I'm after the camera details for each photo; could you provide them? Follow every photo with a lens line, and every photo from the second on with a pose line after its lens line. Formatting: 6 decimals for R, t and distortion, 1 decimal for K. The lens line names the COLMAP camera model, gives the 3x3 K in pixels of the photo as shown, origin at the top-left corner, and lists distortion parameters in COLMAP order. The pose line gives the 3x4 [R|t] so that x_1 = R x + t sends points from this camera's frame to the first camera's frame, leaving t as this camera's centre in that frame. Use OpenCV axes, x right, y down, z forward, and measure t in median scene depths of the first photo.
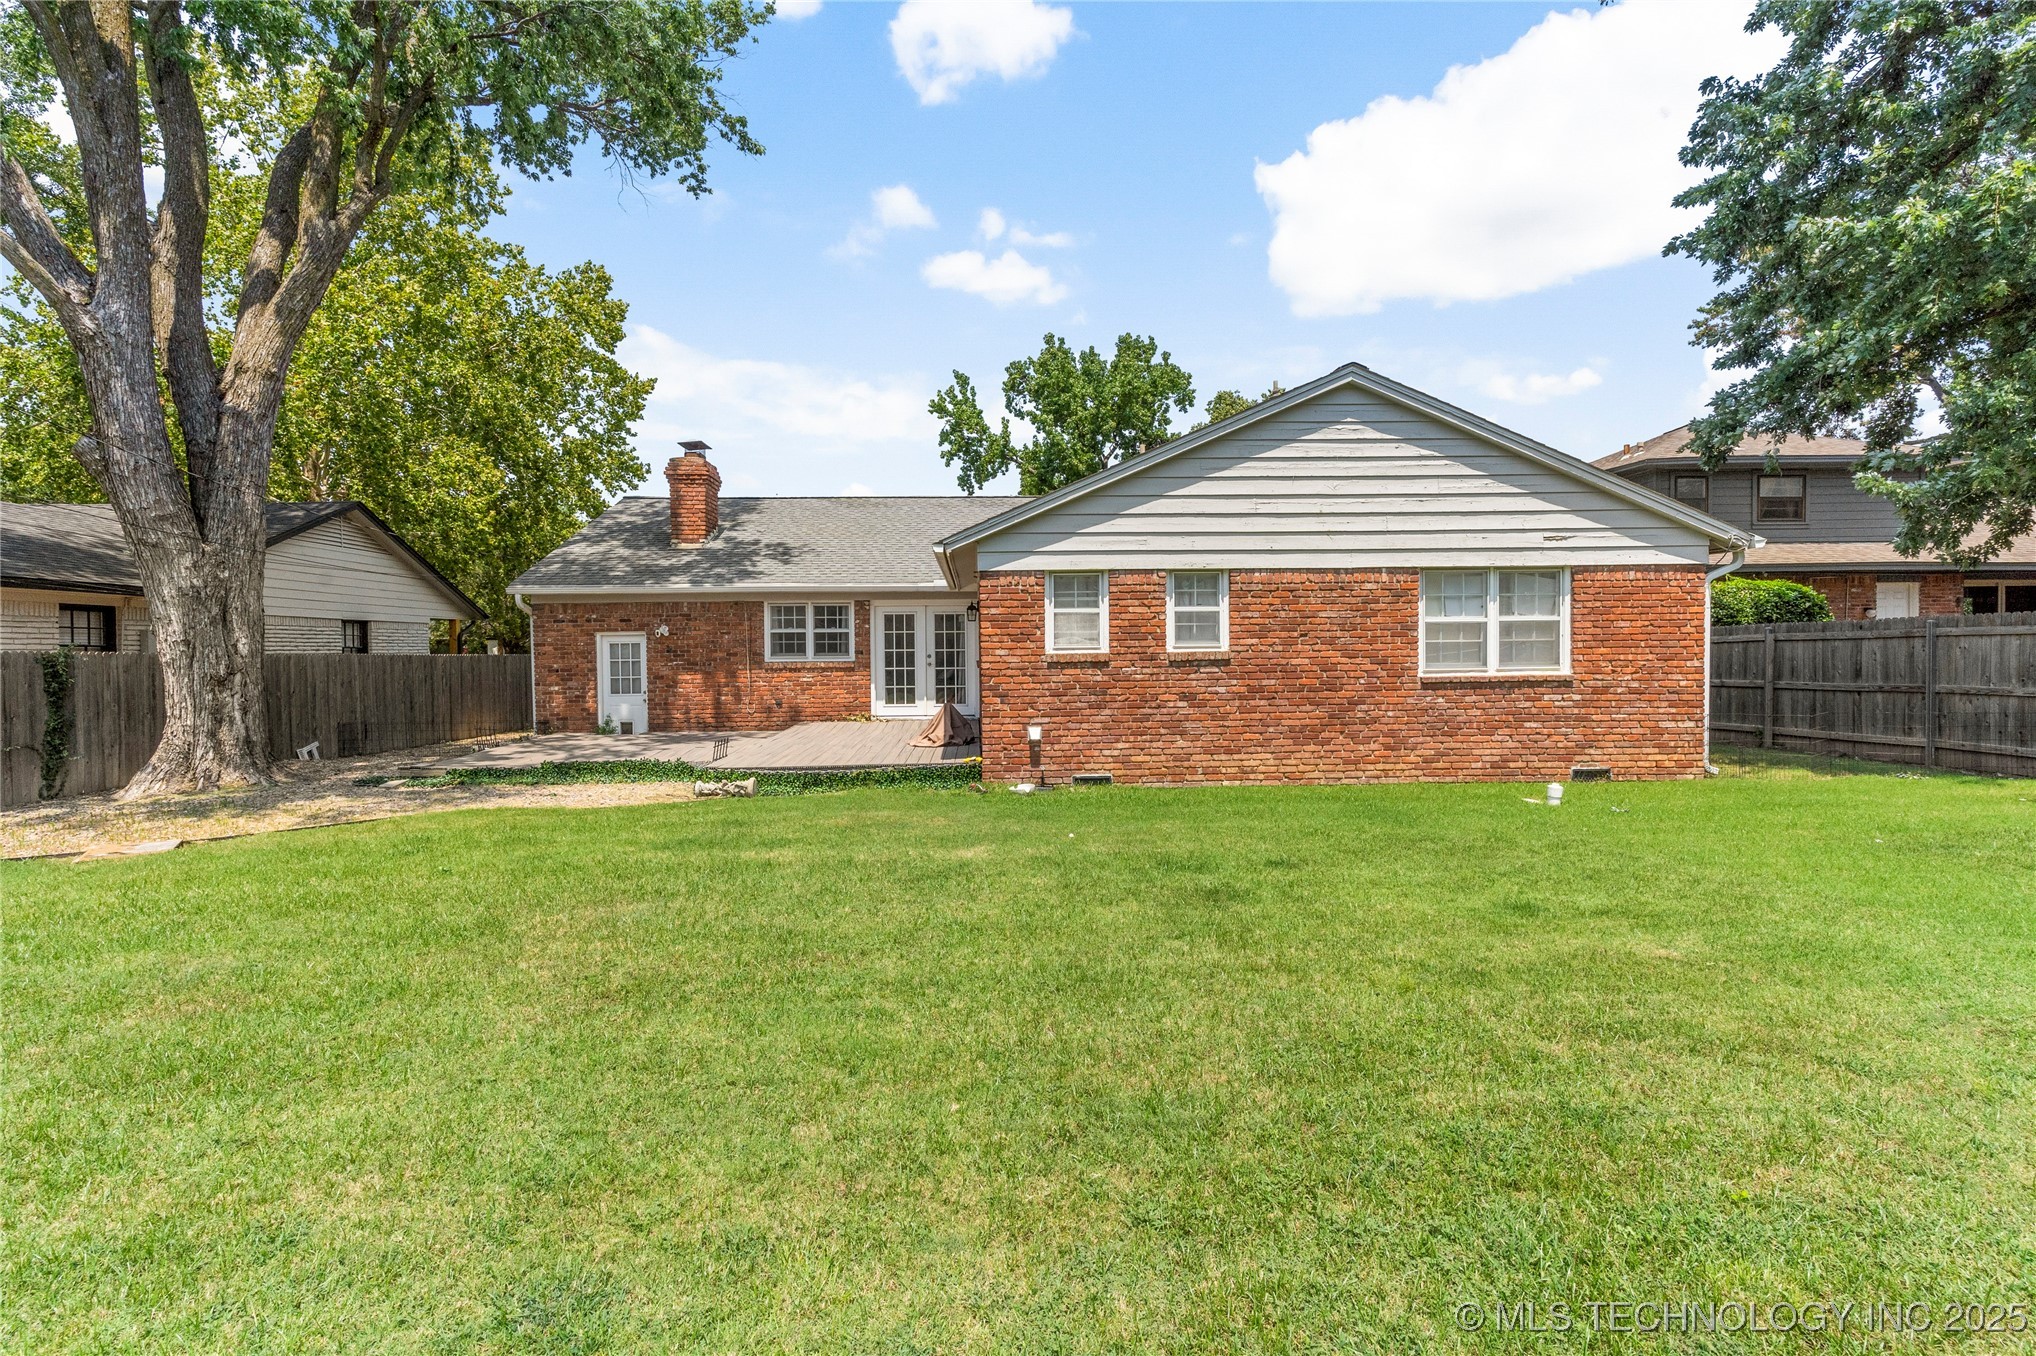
lens RADIAL K [[980.8, 0, 1006.1], [0, 980.8, 655.7], [0, 0, 1]] dist [-0.002885, -0.000038]
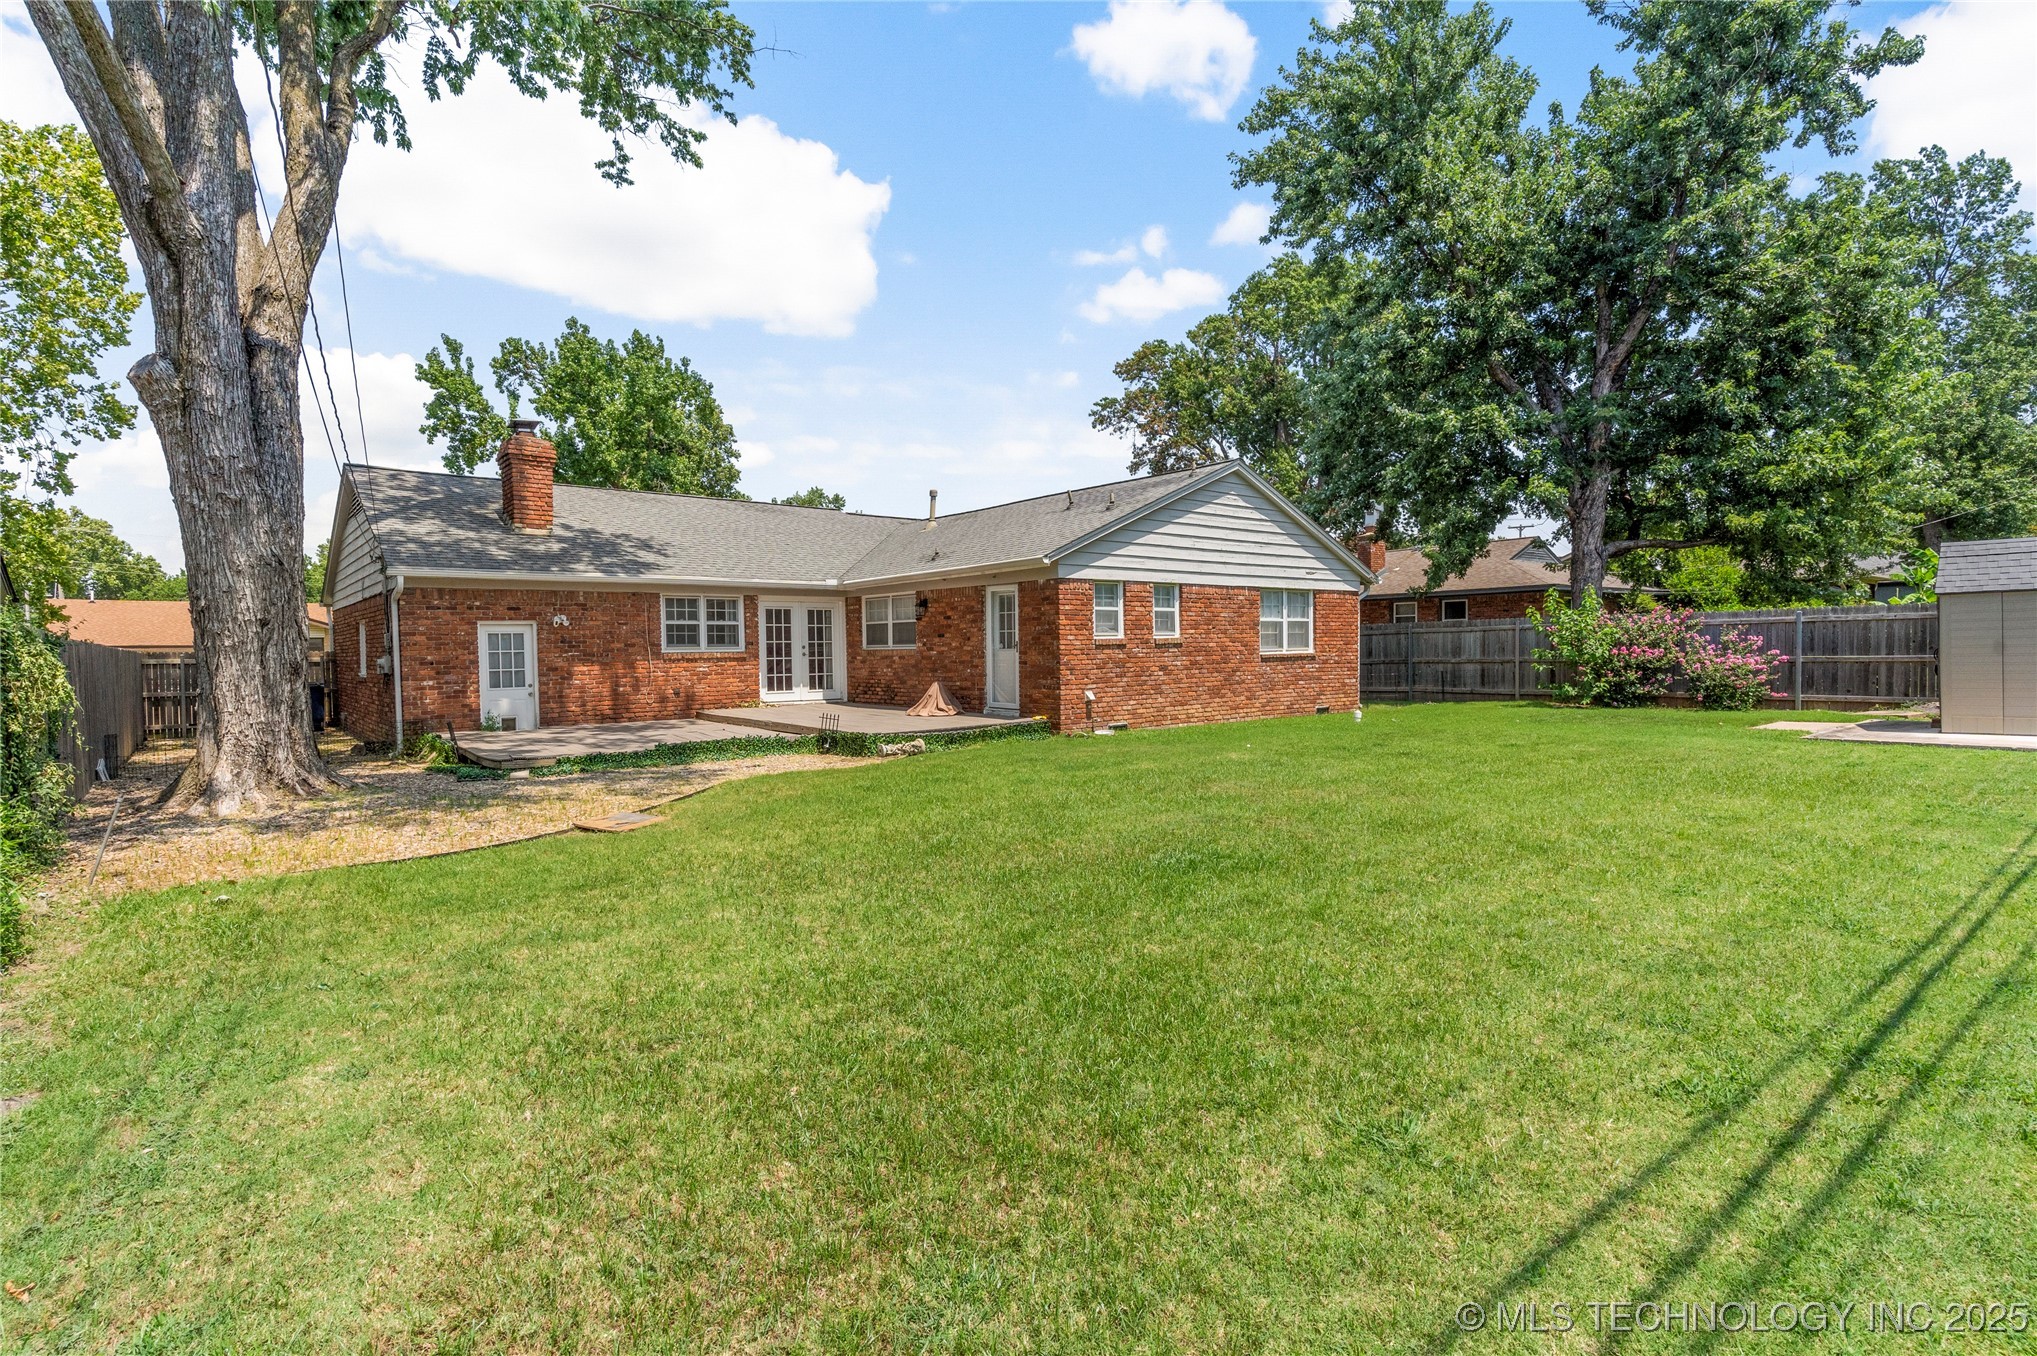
lens RADIAL K [[981.3, 0, 1006.6], [0, 981.3, 655.6], [0, 0, 1]] dist [-0.002885, -0.000038]
pose [[0.797112, -0.005164, 0.603809, -0.577395], [0.009323, 0.999949, -0.003755, 0.016702], [-0.603759, 0.008623, 0.797120, -0.028110]]
